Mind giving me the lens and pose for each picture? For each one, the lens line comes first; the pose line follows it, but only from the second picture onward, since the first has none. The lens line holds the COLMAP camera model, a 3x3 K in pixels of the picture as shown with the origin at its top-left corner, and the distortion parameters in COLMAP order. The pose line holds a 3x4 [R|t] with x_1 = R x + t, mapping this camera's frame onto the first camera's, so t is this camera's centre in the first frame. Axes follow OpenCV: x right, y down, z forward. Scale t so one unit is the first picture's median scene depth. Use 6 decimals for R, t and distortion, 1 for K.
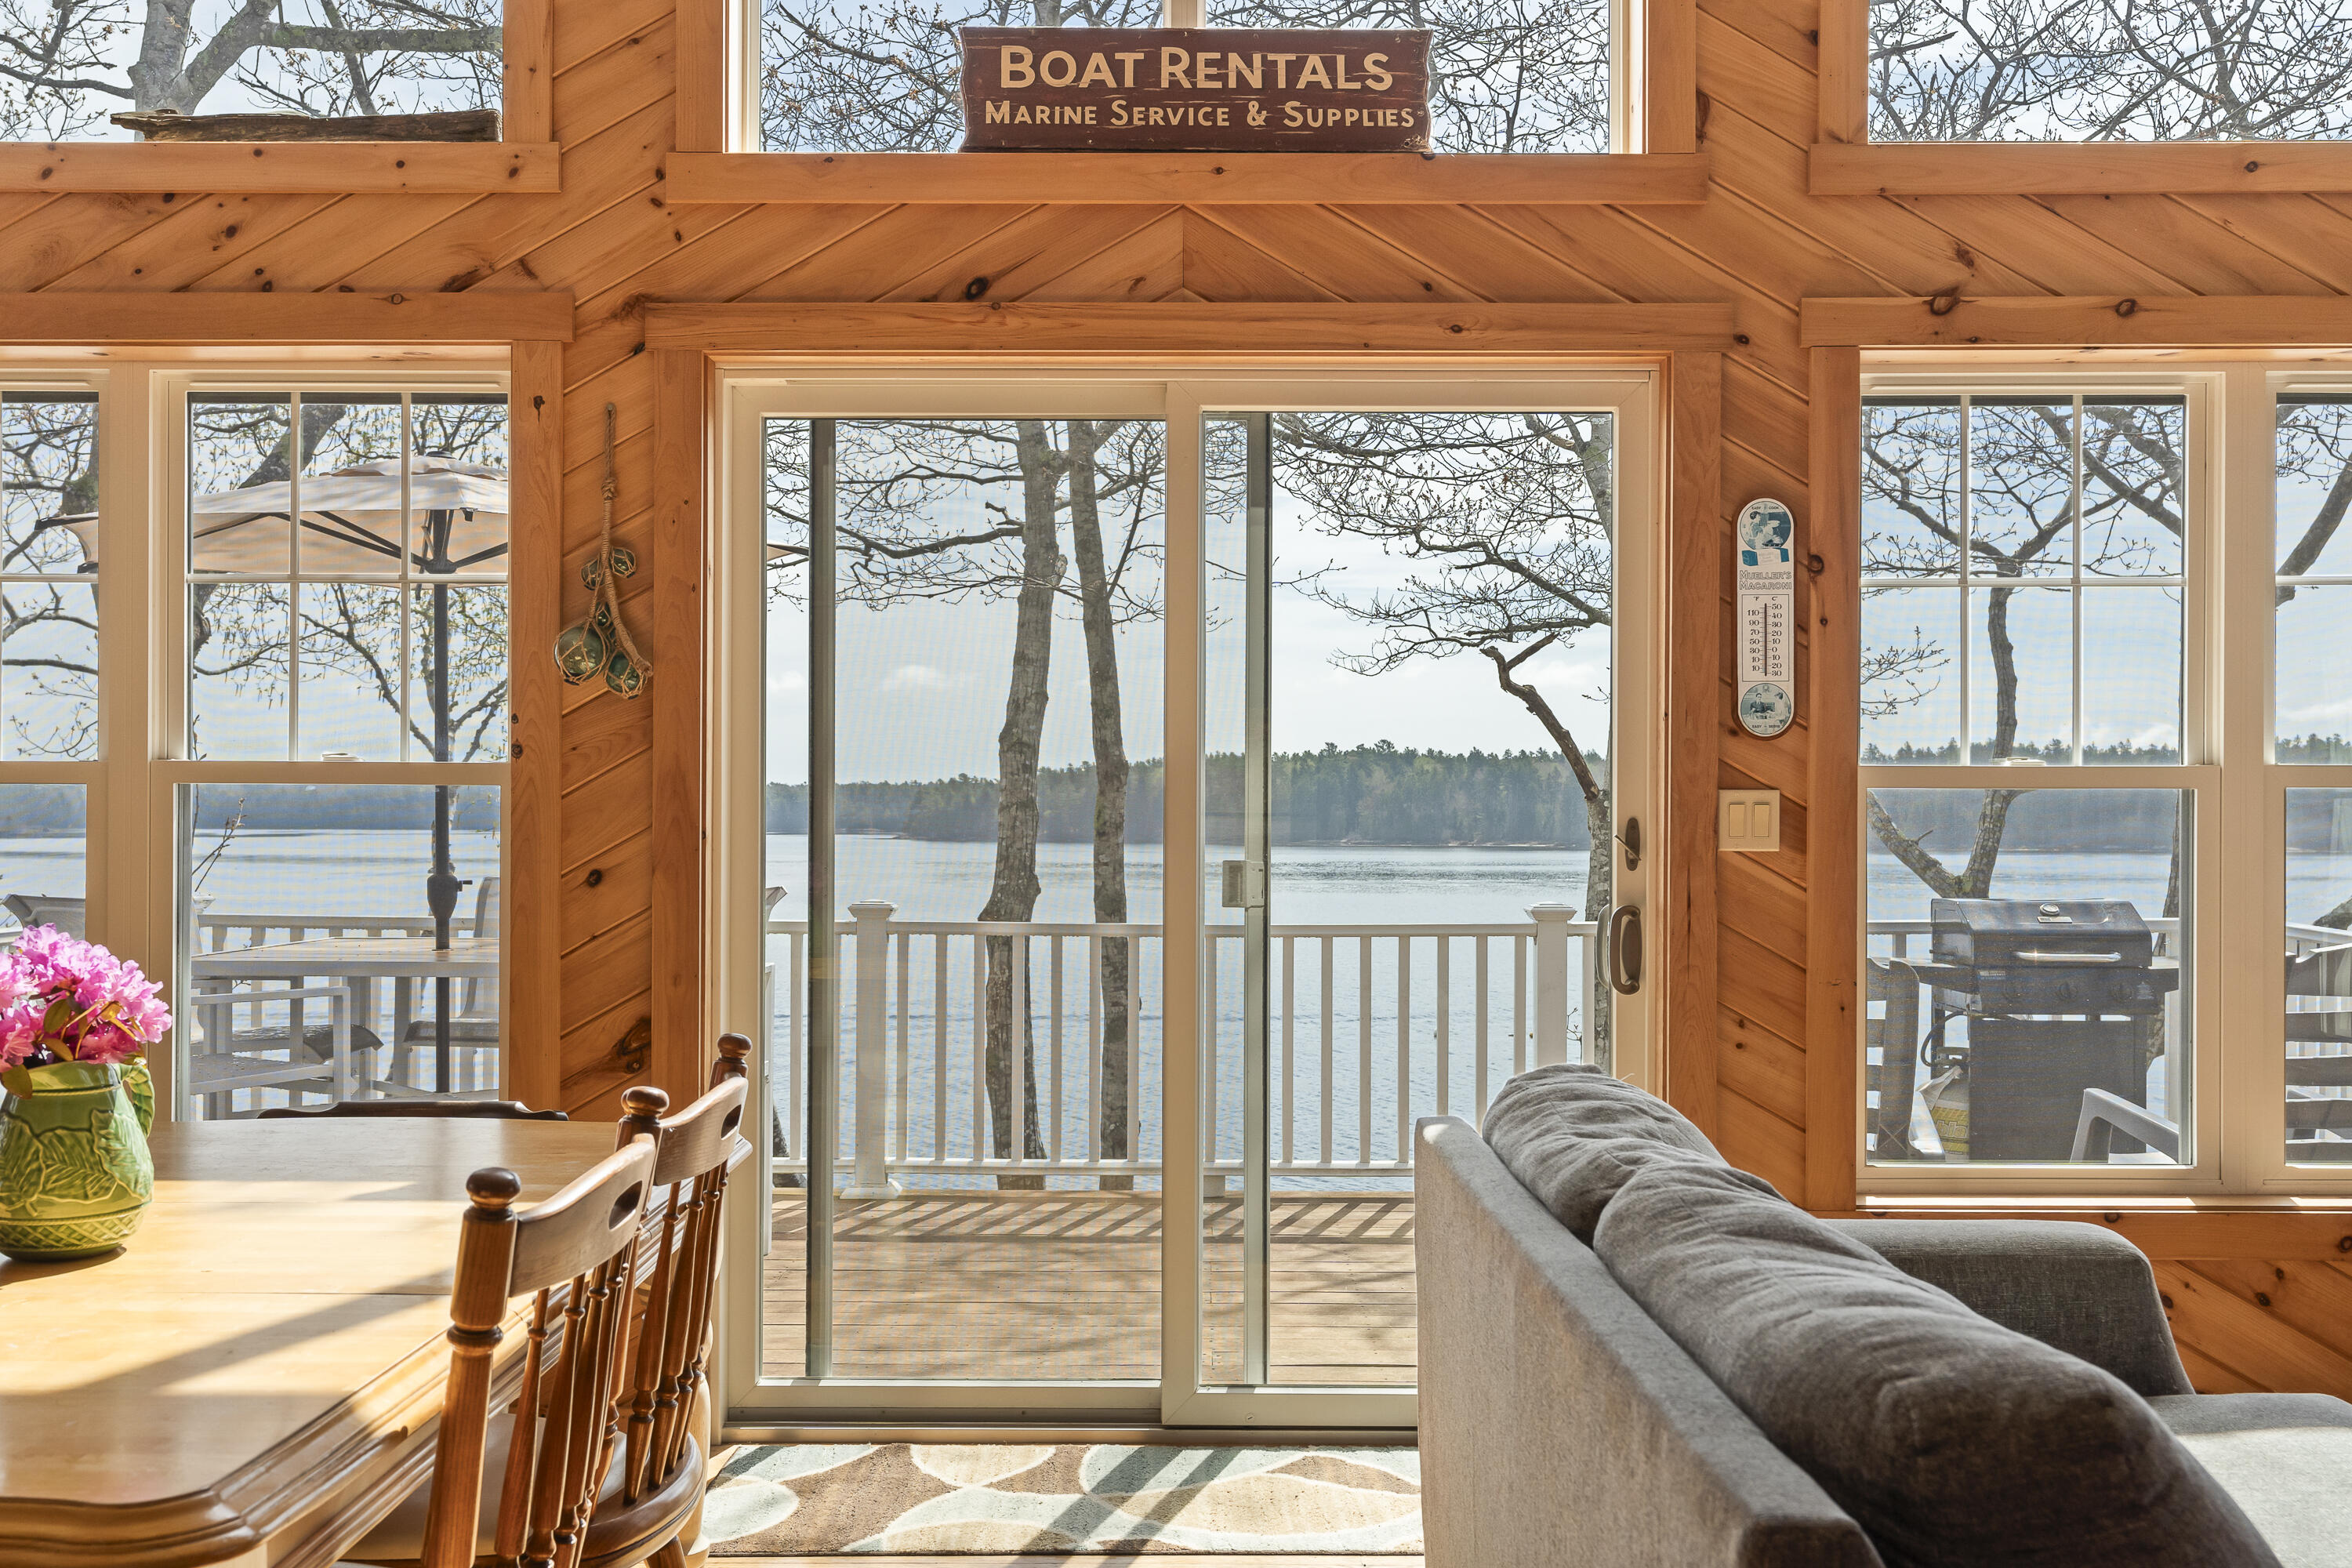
lens RADIAL K [[2129.5, 0, 1168.0], [0, 2129.5, 817.5], [0, 0, 1]] dist [0.009780, 0.000183]
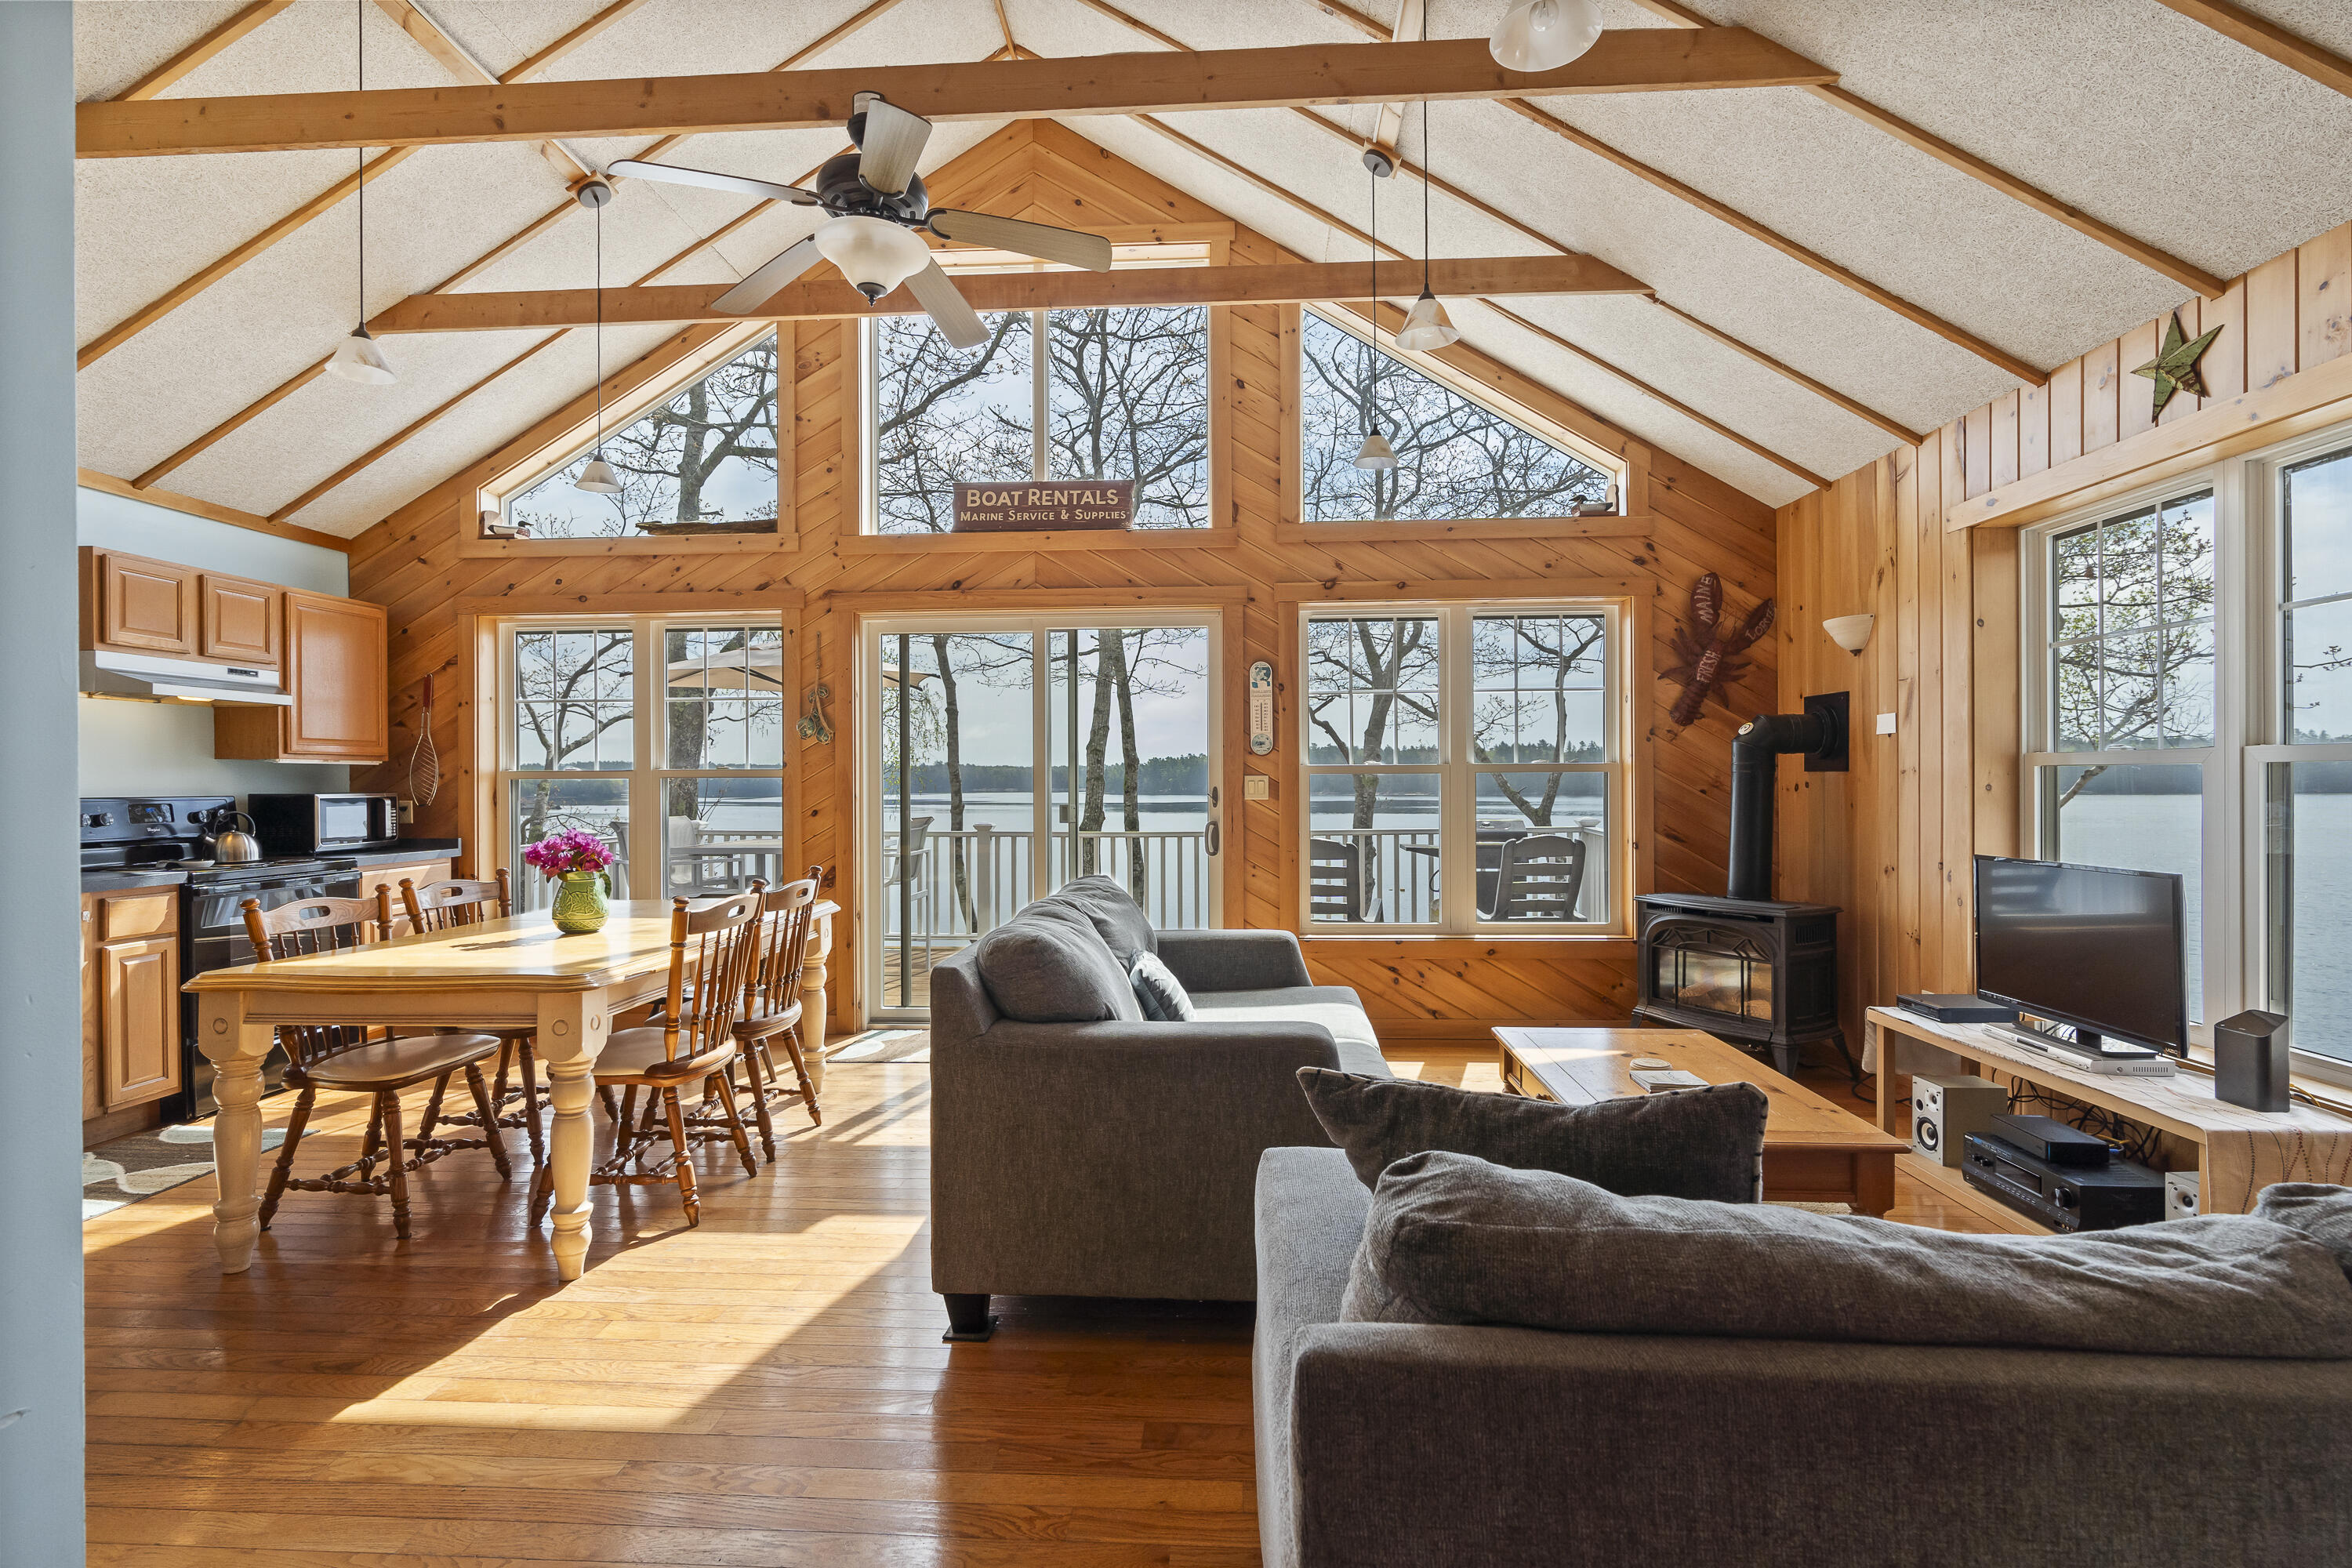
lens RADIAL K [[1076.3, 0, 1176.0], [0, 1076.3, 784.0], [0, 0, 1]] dist [-0.013148, 0.004481]
pose [[0.998668, -0.008677, -0.050853, 0.238061], [0.008755, 0.999961, 0.001321, -0.005306], [0.050840, -0.001764, 0.998705, -0.289713]]
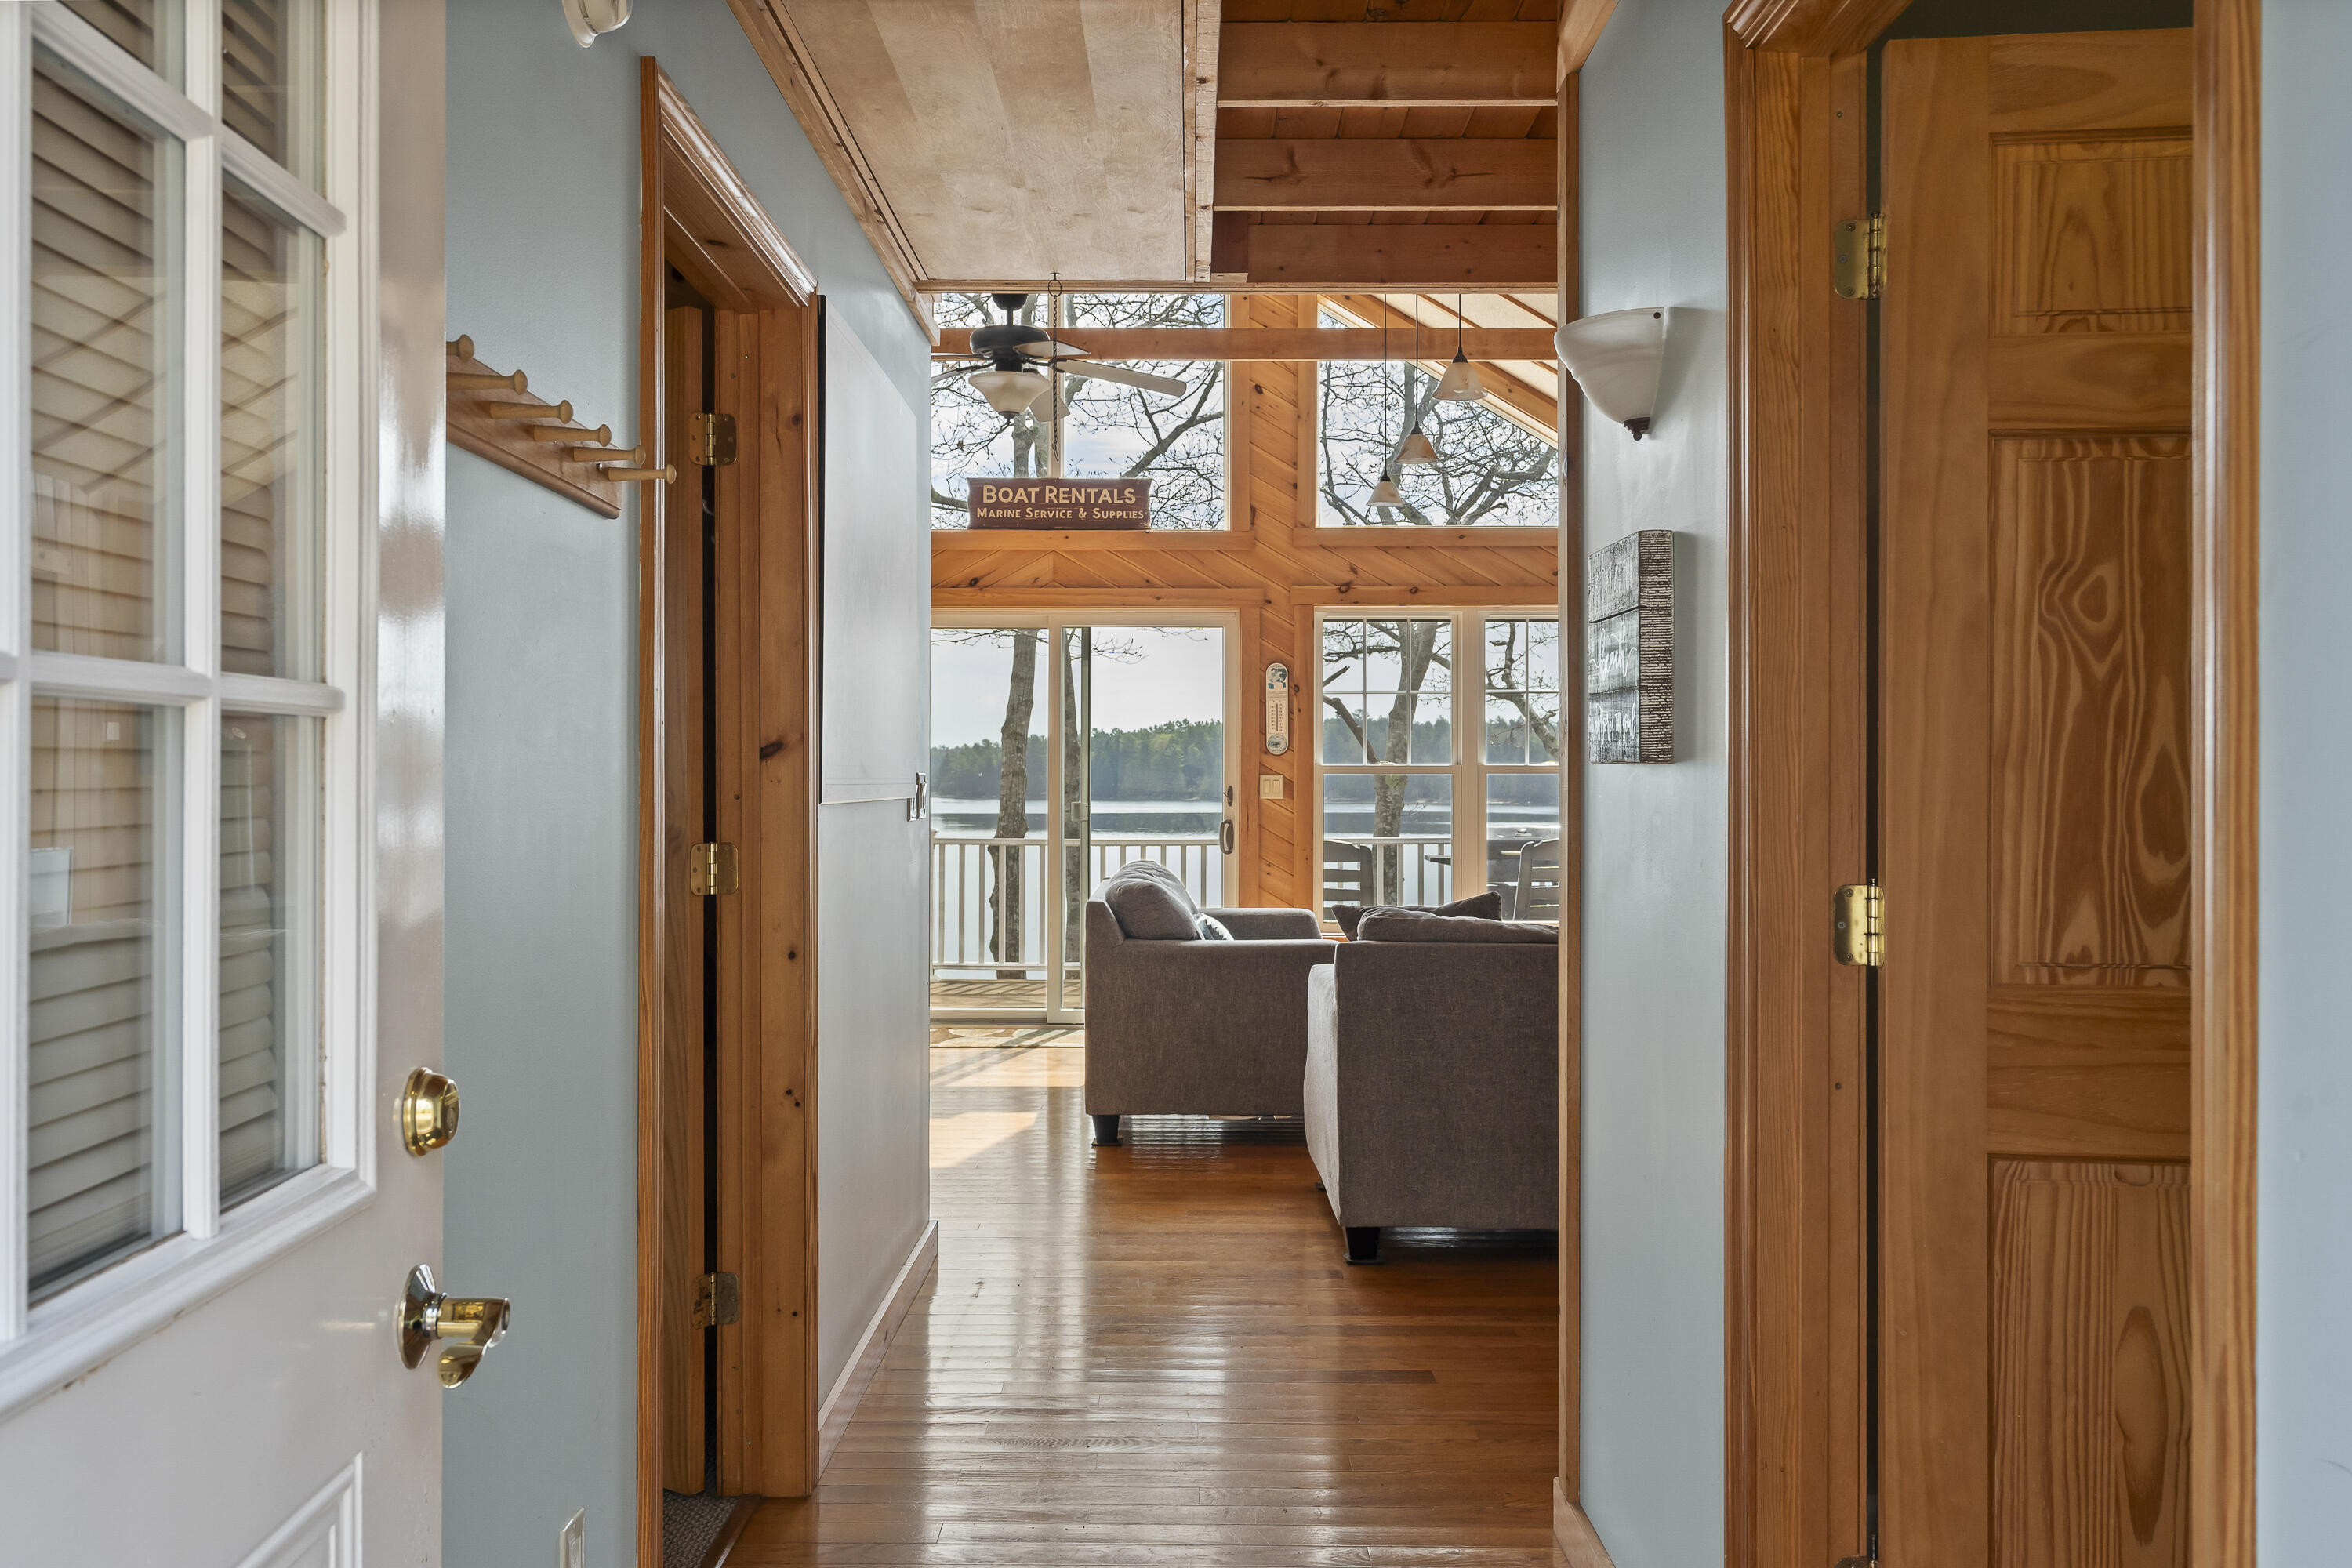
lens RADIAL K [[1889.6, 0, 1176.0], [0, 1889.6, 784.0], [0, 0, 1]] dist [-0.003330, -0.000296]
pose [[0.999987, -0.002289, 0.004610, 0.142929], [0.002274, 0.999992, 0.003277, -0.009558], [-0.004618, -0.003267, 0.999984, -1.283777]]
